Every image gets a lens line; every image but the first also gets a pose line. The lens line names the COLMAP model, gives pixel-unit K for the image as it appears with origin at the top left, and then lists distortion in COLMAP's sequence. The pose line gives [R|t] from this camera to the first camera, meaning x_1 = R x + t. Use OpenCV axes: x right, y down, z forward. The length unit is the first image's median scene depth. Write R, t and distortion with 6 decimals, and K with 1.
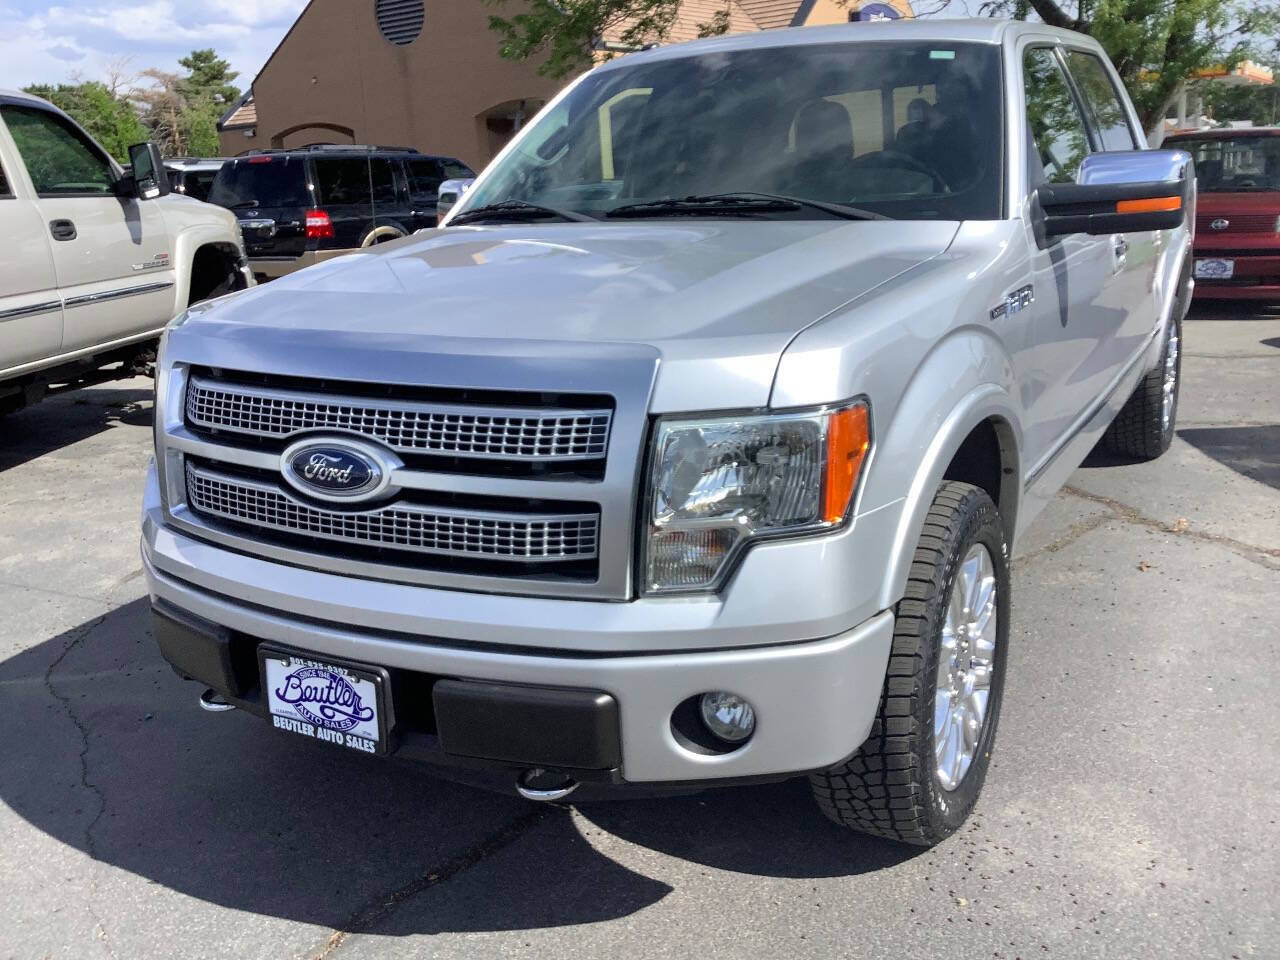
lens RADIAL K [[1146.6, 0, 595.2], [0, 1146.6, 477.4], [0, 0, 1]] dist [0.093679, -0.172899]
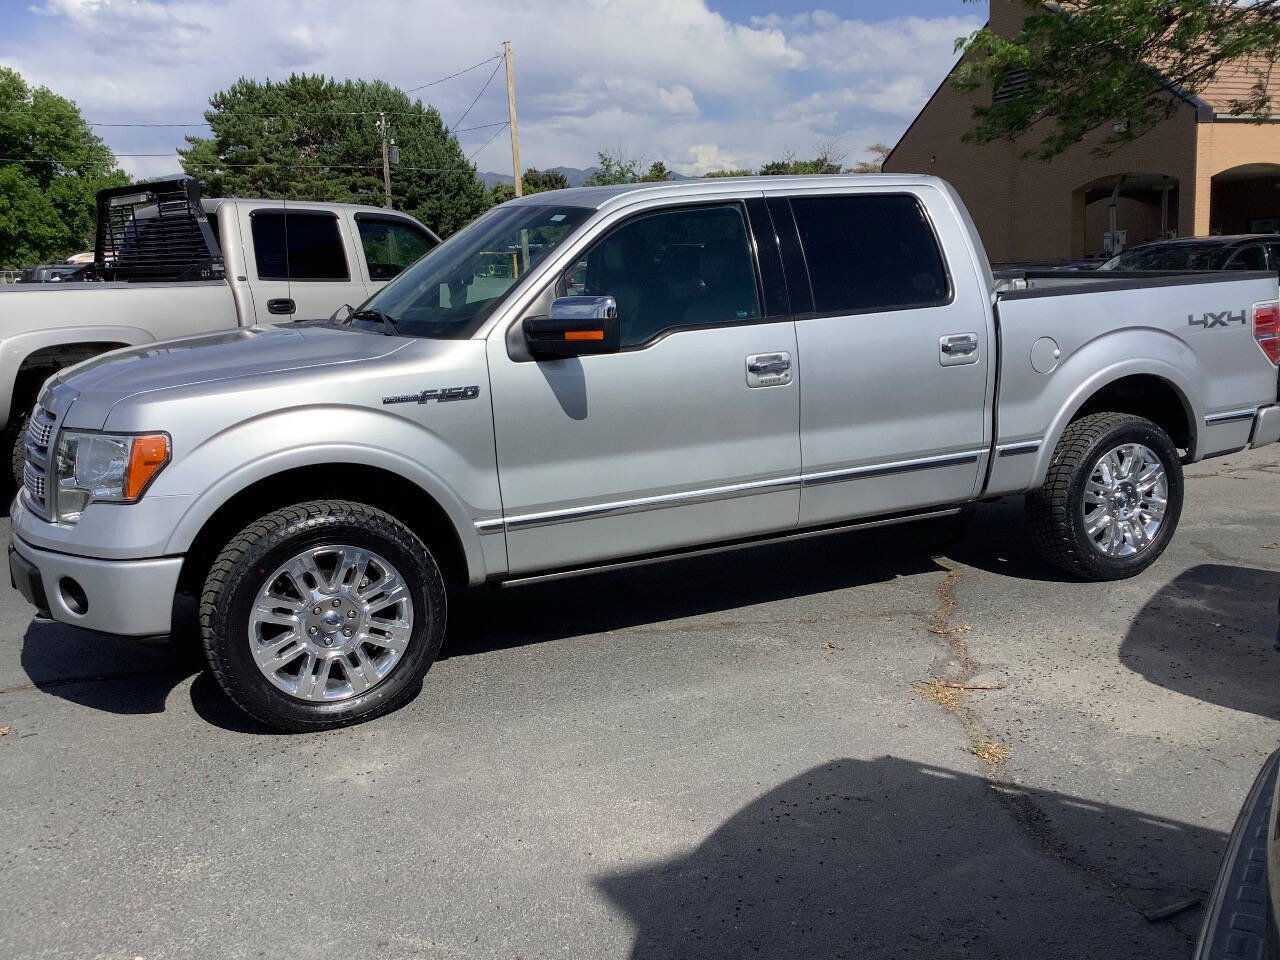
lens RADIAL K [[1143.4, 0, 642.3], [0, 1143.4, 474.1], [0, 0, 1]] dist [0.109844, -0.198684]
pose [[0.822839, 0.128174, -0.553632, 1.645019], [-0.155811, 0.987783, -0.002889, -0.103686], [0.546498, 0.088640, 0.832757, -0.078494]]
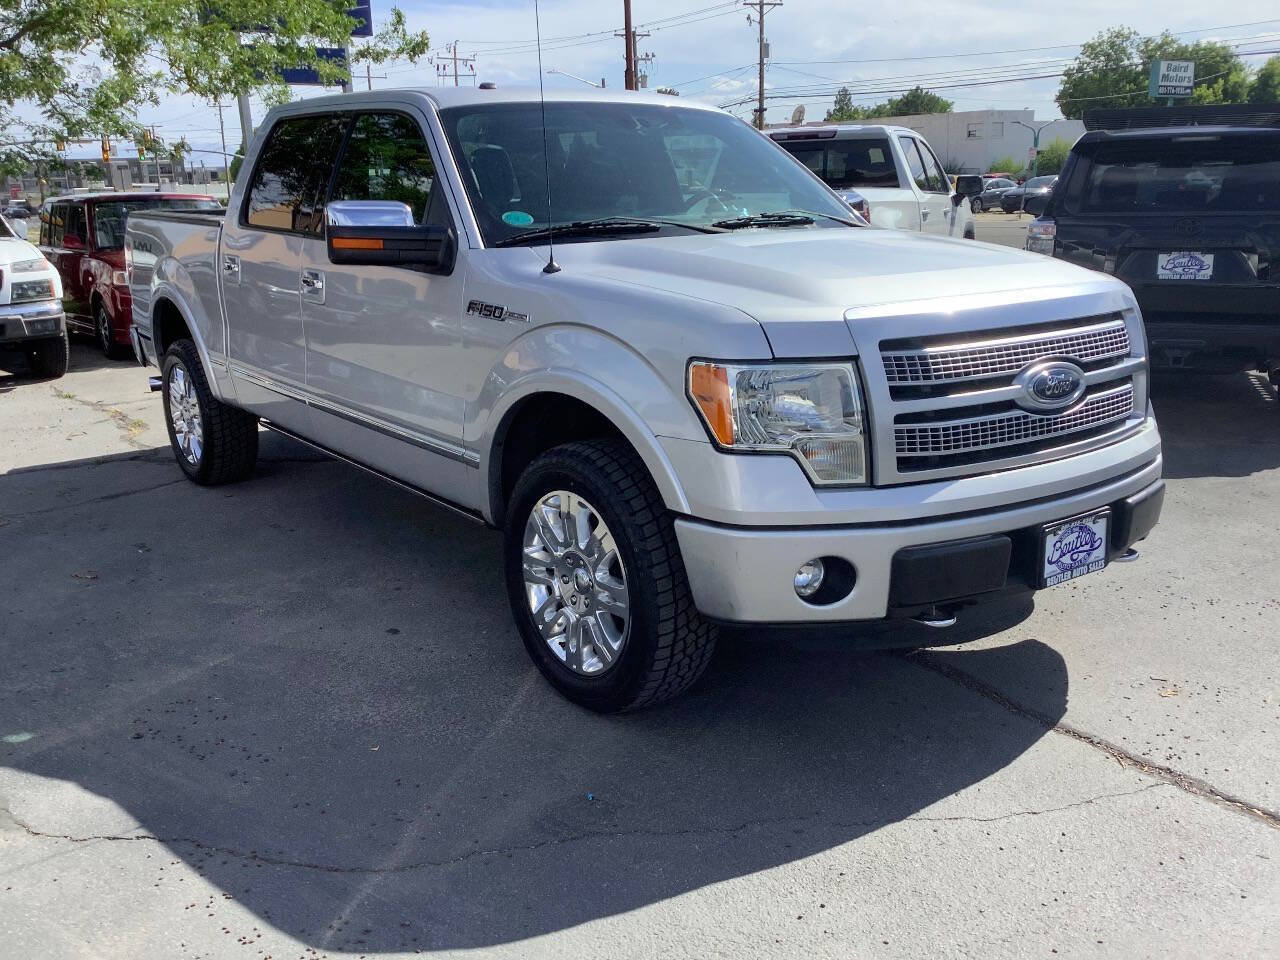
lens RADIAL K [[1133.5, 0, 620.6], [0, 1133.5, 473.8], [0, 0, 1]] dist [0.102940, -0.205595]
pose [[0.411263, -0.184668, 0.892614, -1.611796], [0.237854, 0.967077, 0.090485, -0.144972], [-0.879936, 0.175099, 0.441647, 0.817106]]
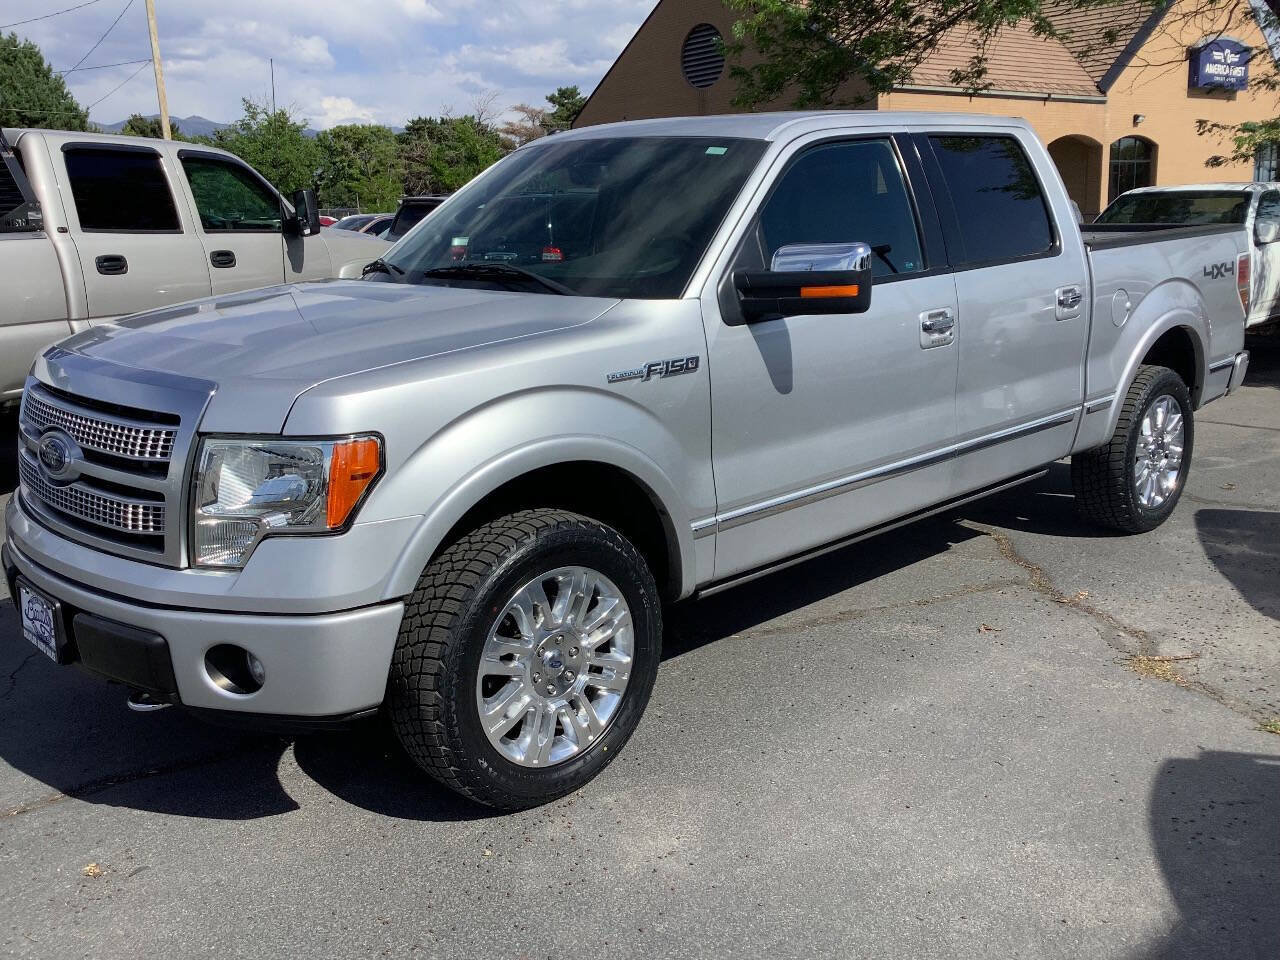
lens RADIAL K [[1143.4, 0, 642.3], [0, 1143.4, 474.1], [0, 0, 1]] dist [0.109844, -0.198684]
pose [[0.958473, 0.090472, -0.270454, 0.787592], [-0.096964, 0.995230, -0.010711, -0.035753], [0.268195, 0.036490, 0.962673, -0.149309]]
